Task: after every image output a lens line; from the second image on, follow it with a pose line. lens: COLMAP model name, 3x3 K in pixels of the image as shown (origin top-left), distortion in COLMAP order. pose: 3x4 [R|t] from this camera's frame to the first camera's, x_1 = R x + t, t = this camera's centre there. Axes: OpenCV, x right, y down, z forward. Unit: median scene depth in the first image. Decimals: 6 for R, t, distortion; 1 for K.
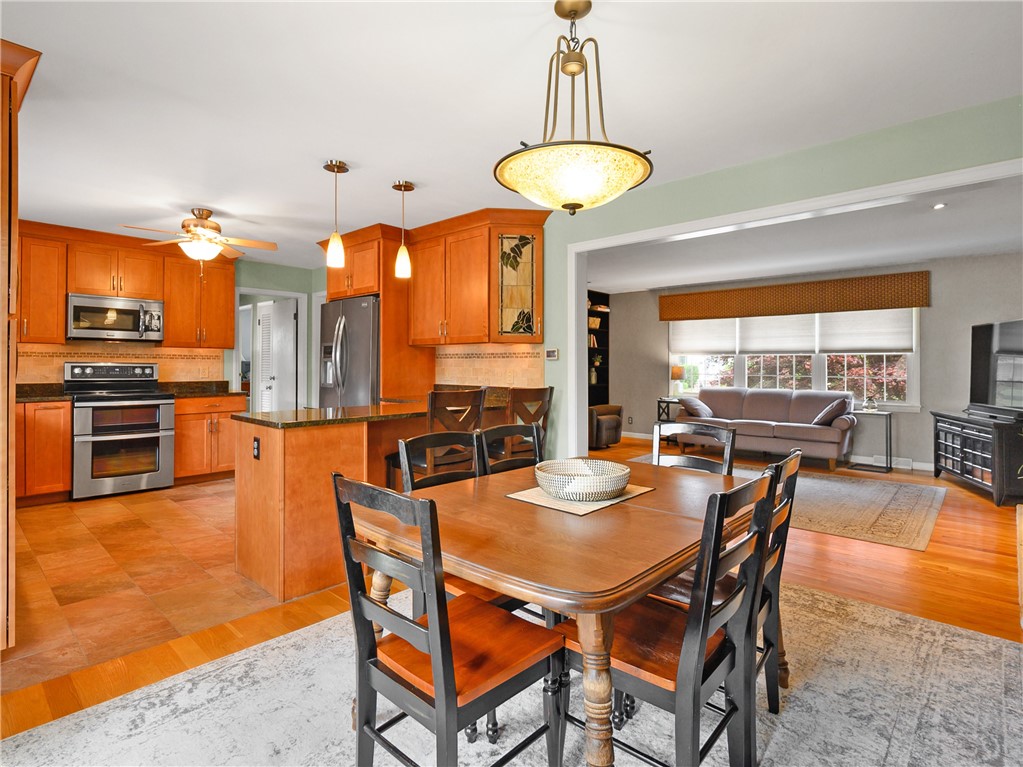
lens RADIAL K [[536.1, 0, 512.7], [0, 536.1, 370.0], [0, 0, 1]] dist [-0.000643, 0.000238]
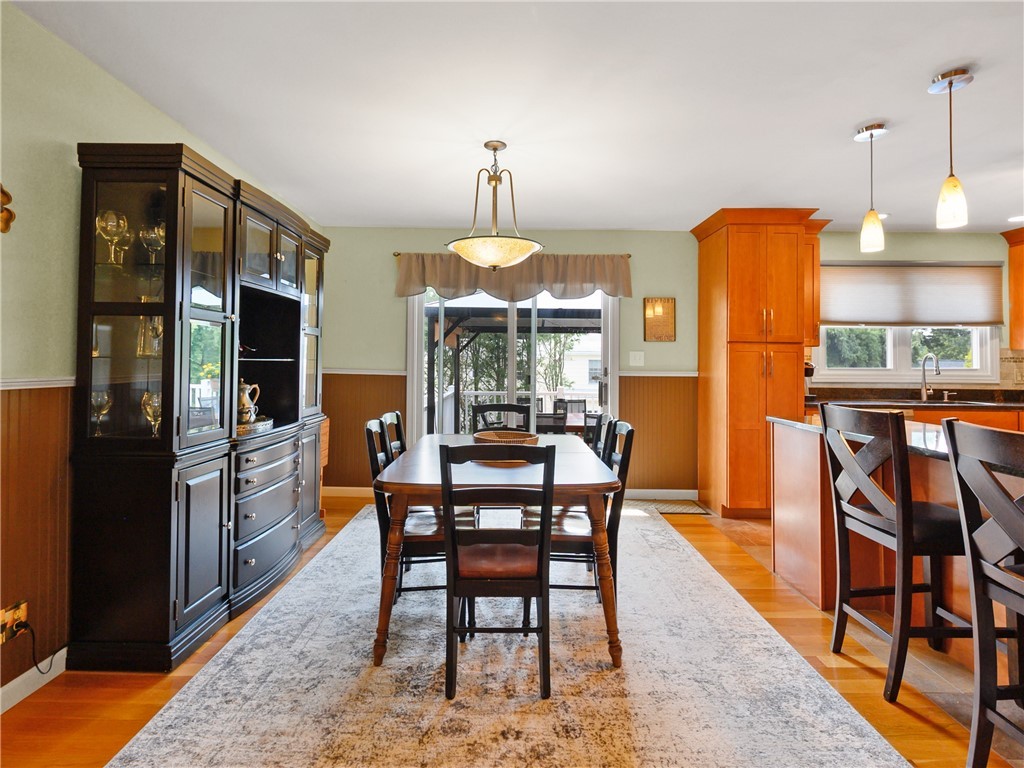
lens RADIAL K [[533.8, 0, 520.3], [0, 533.8, 352.9], [0, 0, 1]] dist [0.001807, 0.000150]
pose [[-0.733648, -0.027265, -0.678982, 0.498447], [-0.020039, 0.999628, -0.018488, -0.004733], [0.679234, 0.000043, -0.733922, 0.957153]]
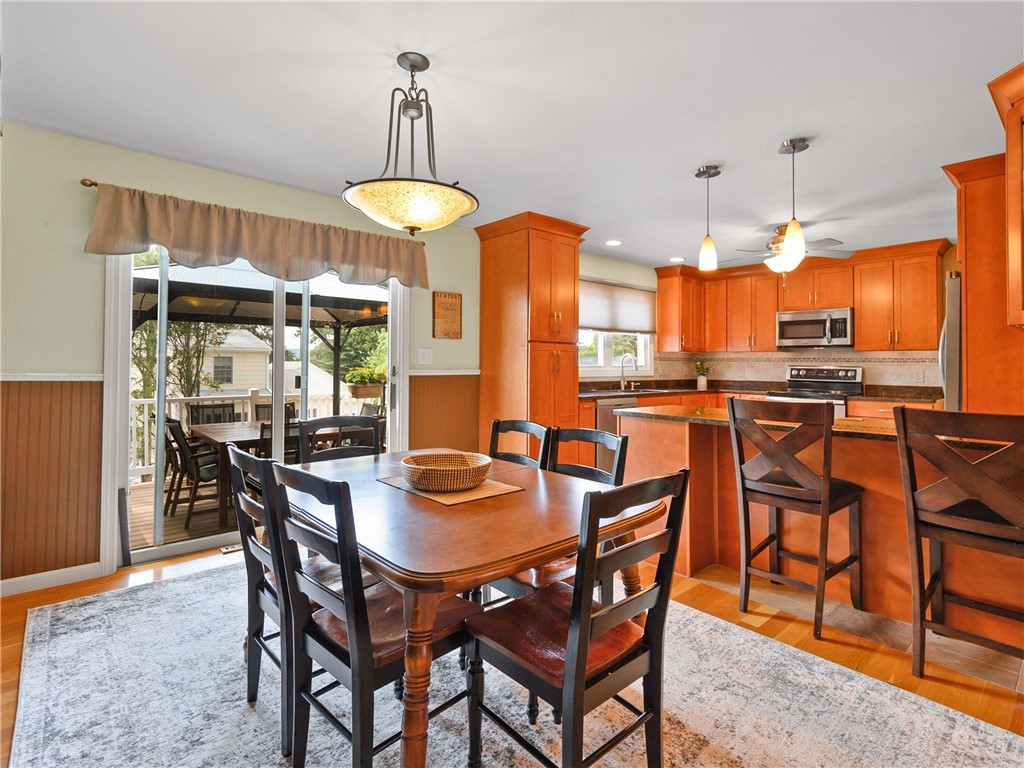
lens RADIAL K [[504.2, 0, 509.6], [0, 504.2, 354.6], [0, 0, 1]] dist [0.001294, -0.000383]
pose [[-0.104276, -0.026126, -0.994205, 0.513936], [-0.016388, 0.999564, -0.024548, -0.000414], [0.994413, 0.013733, -0.104658, 0.563229]]
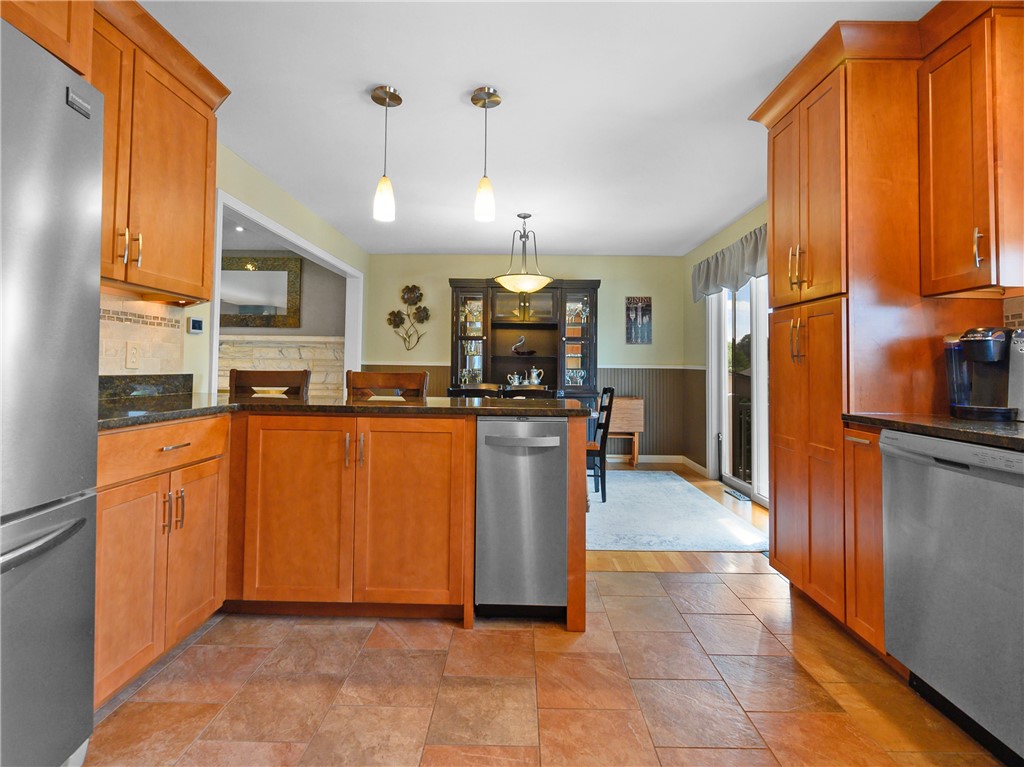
lens RADIAL K [[521.4, 0, 507.0], [0, 521.4, 350.2], [0, 0, 1]] dist [-0.000501, -0.000642]
pose [[-0.665511, 0.013210, 0.746271, -0.723318], [-0.009284, 0.999619, -0.025974, 0.018159], [-0.746330, -0.024215, -0.665136, 1.153299]]
